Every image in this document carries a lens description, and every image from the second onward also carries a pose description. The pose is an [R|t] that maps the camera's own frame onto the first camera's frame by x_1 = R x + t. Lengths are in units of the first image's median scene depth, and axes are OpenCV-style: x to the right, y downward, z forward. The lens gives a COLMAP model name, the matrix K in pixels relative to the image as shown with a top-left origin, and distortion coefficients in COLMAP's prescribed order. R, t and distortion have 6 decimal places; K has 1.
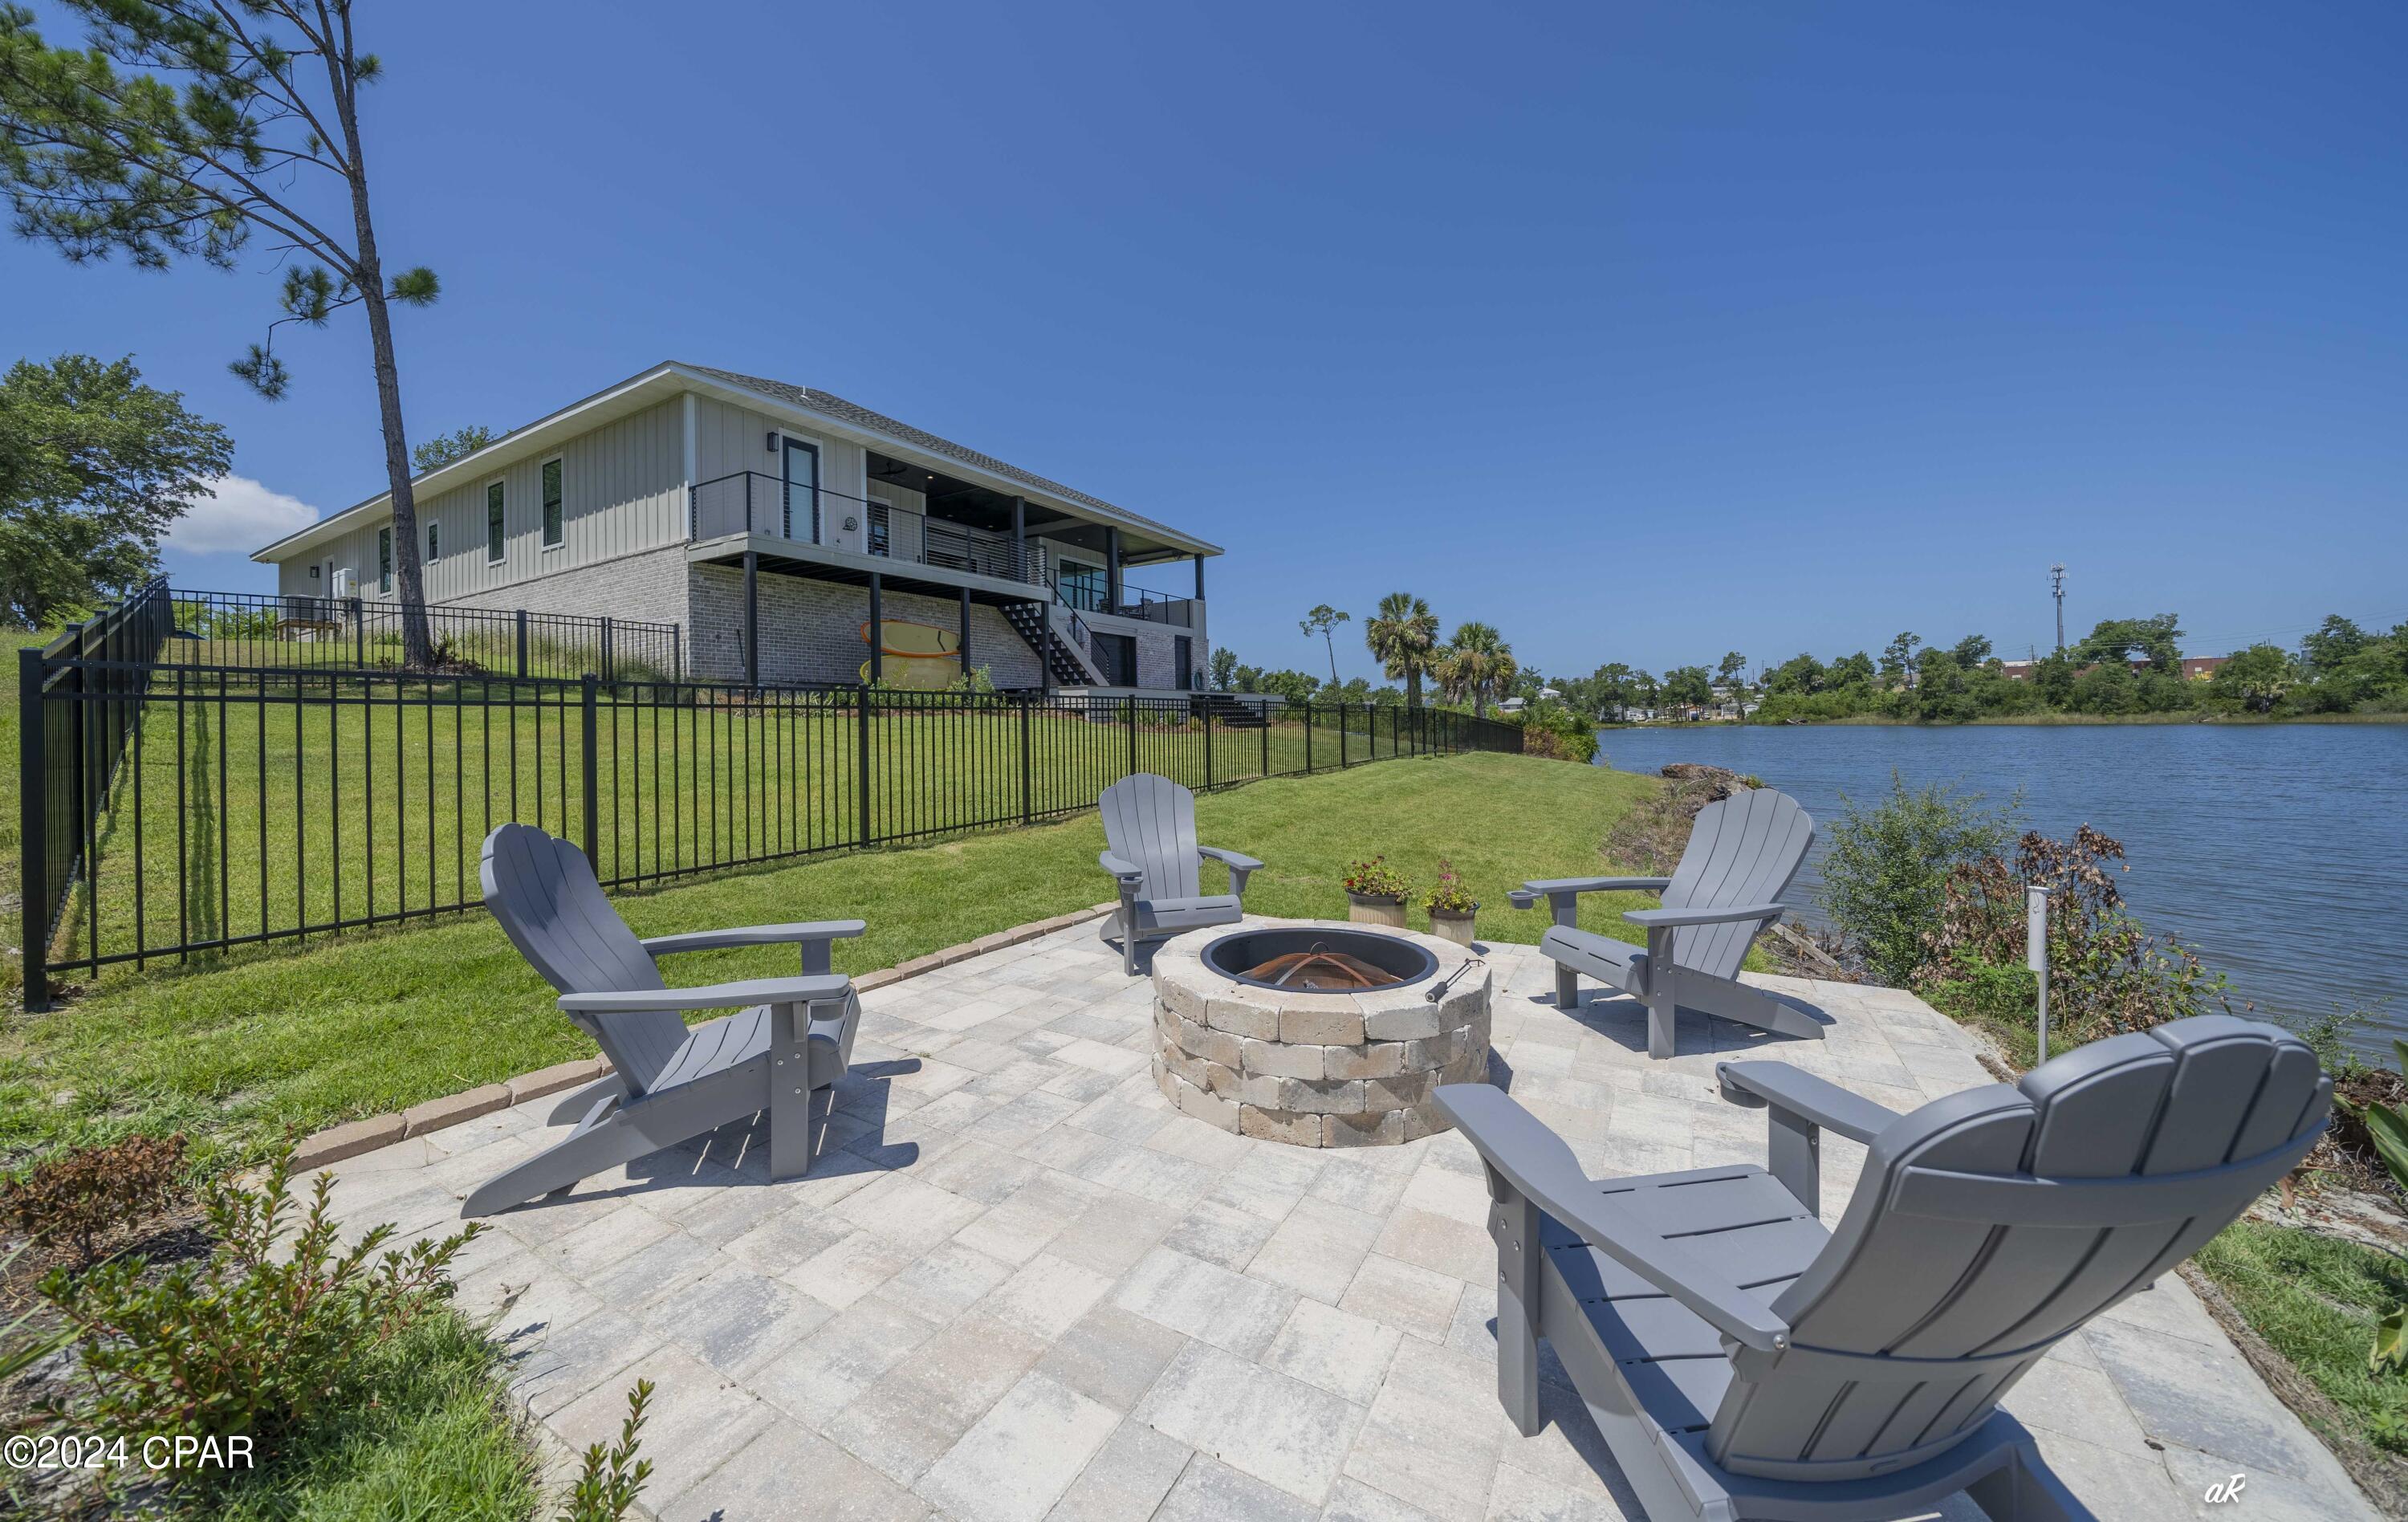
lens RADIAL K [[851.6, 0, 1165.9], [0, 851.6, 726.3], [0, 0, 1]] dist [-0.002178, -0.000648]
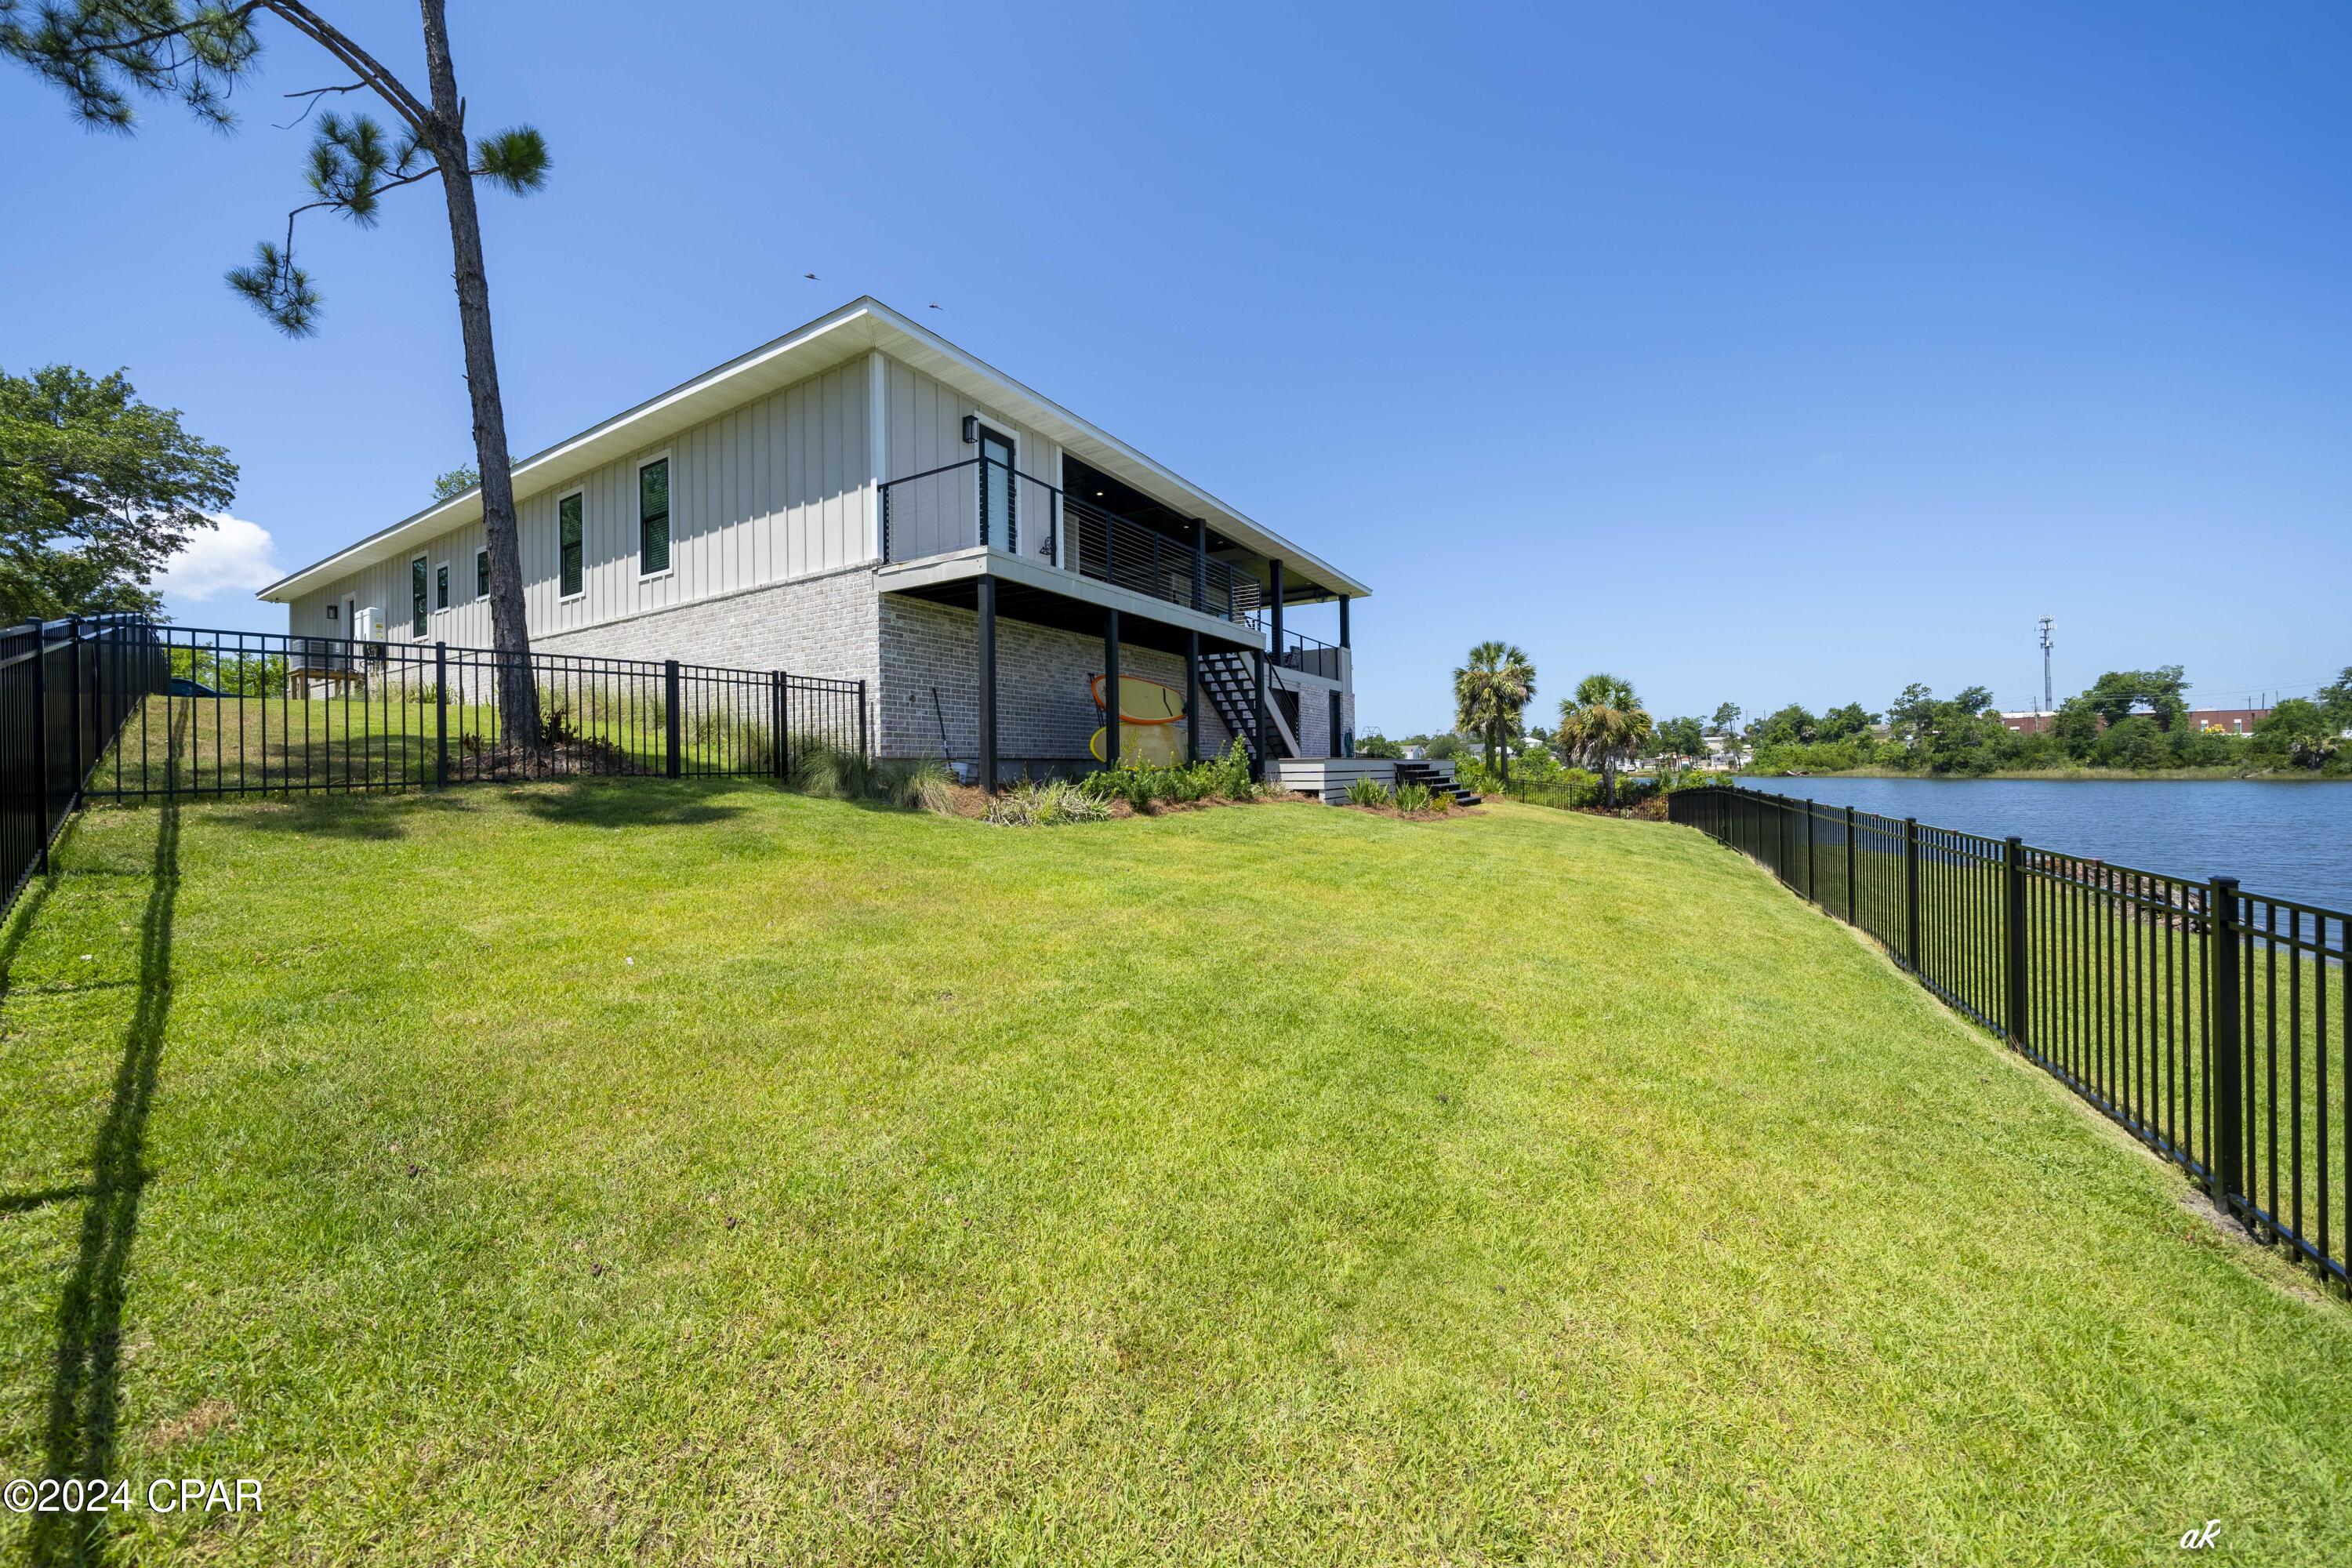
lens RADIAL K [[823.7, 0, 1128.2], [0, 823.7, 774.8], [0, 0, 1]] dist [-0.004322, -0.000012]
pose [[0.999966, 0.004378, -0.006936, -0.226284], [-0.004343, 0.999978, 0.004963, -0.030269], [0.006958, -0.004933, 0.999964, 0.208380]]
